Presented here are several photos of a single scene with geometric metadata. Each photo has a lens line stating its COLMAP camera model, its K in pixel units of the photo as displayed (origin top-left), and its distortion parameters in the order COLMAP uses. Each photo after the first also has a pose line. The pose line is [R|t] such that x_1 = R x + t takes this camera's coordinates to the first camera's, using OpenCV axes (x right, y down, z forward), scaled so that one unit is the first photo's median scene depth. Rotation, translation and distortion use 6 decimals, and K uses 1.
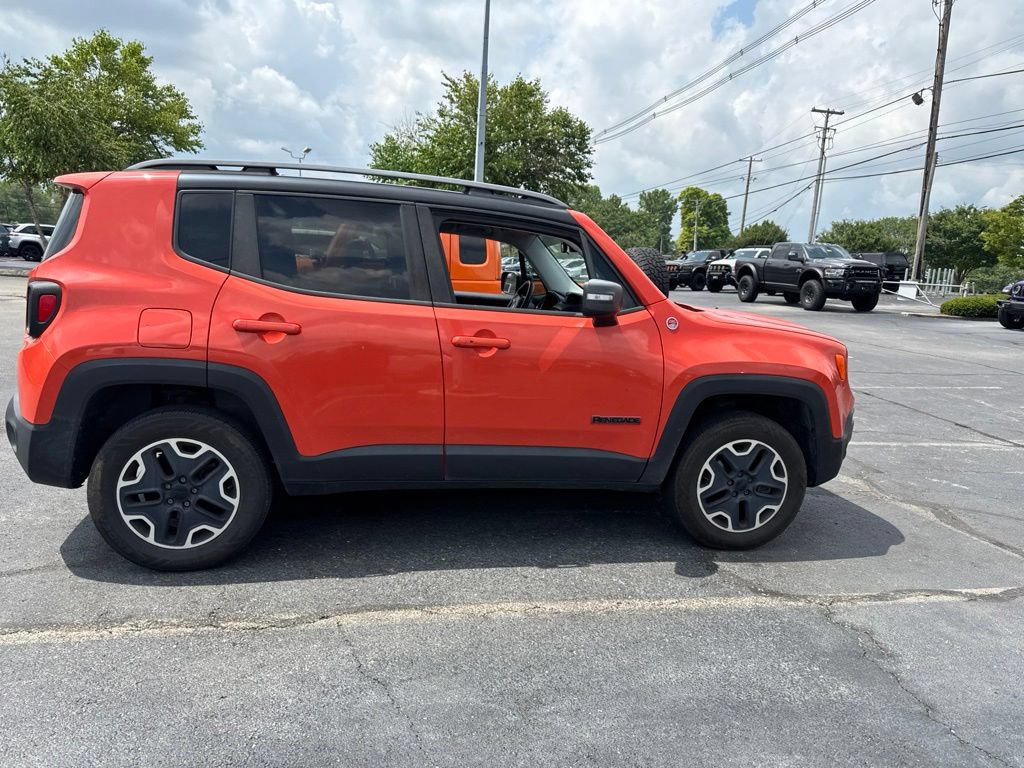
lens RADIAL K [[709.6, 0, 499.0], [0, 709.6, 388.5], [0, 0, 1]] dist [-0.002740, -0.003120]
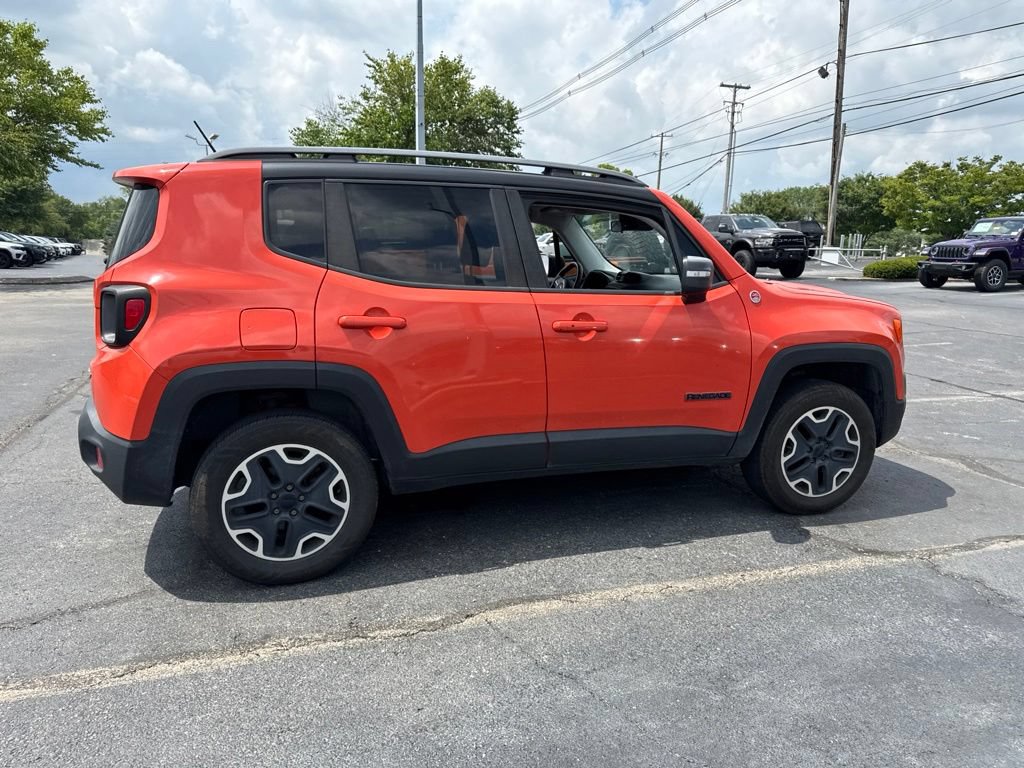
lens RADIAL K [[709.6, 0, 499.0], [0, 709.6, 388.5], [0, 0, 1]] dist [-0.002740, -0.003120]
pose [[0.992599, -0.063139, 0.103734, -0.233647], [0.060637, 0.997792, 0.027108, -0.010699], [-0.105217, -0.020617, 0.994236, 0.030465]]
